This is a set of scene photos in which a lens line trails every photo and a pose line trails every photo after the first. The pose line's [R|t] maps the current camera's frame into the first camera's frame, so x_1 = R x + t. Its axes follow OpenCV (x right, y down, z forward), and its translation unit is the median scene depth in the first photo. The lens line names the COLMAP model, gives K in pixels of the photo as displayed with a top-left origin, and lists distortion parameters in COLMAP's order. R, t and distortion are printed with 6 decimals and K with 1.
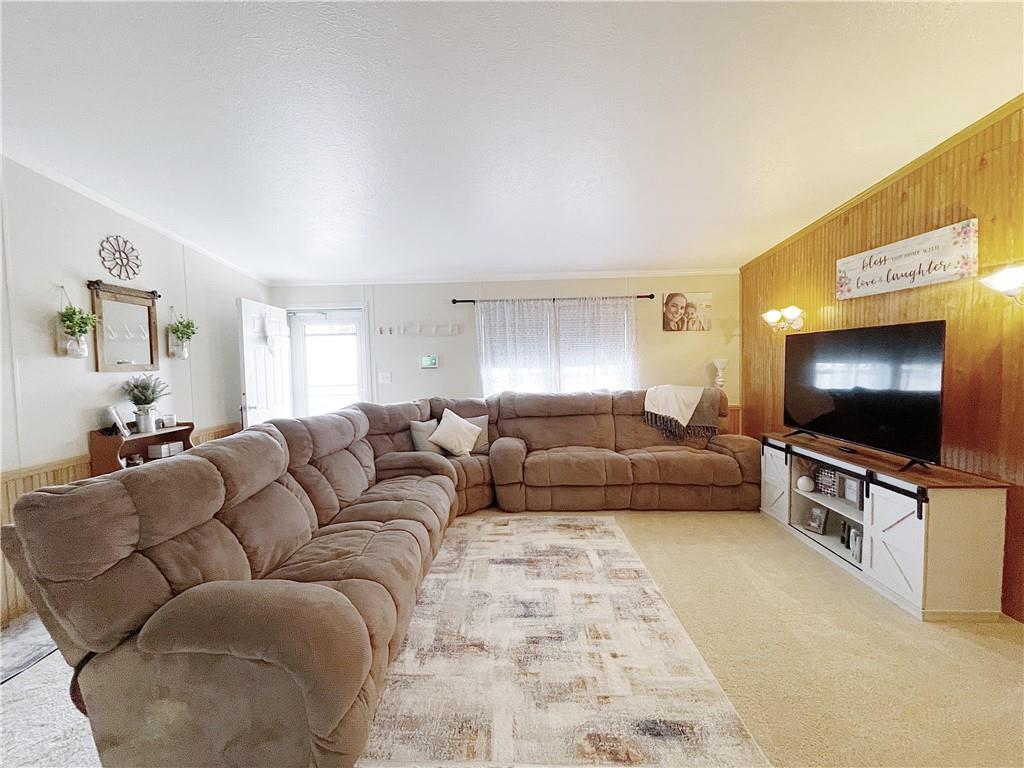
lens RADIAL K [[416.7, 0, 507.7], [0, 416.7, 386.4], [0, 0, 1]] dist [0.001112, -0.000326]
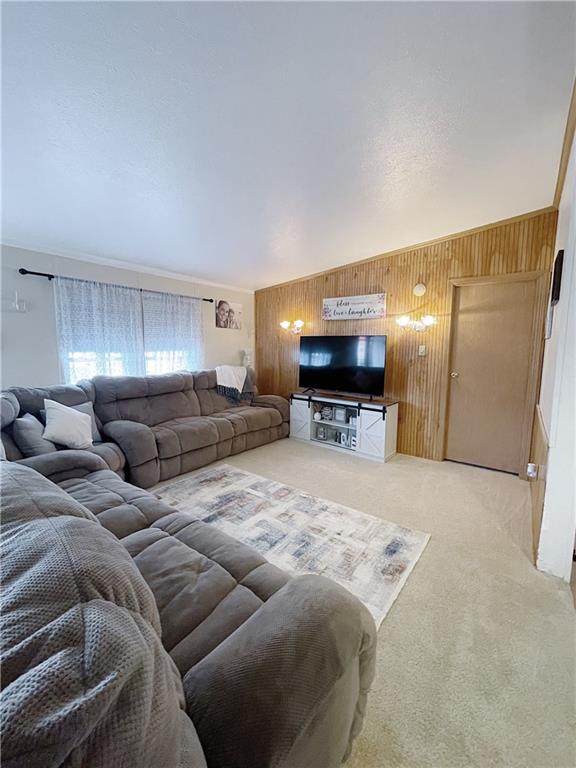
lens RADIAL K [[312.5, 0, 285.1], [0, 312.5, 381.2], [0, 0, 1]] dist [0.001112, -0.000326]
pose [[0.578882, -0.062902, 0.812982, -0.464938], [0.023618, 0.997895, 0.060392, -0.012827], [-0.815069, -0.015759, 0.579149, 0.272619]]
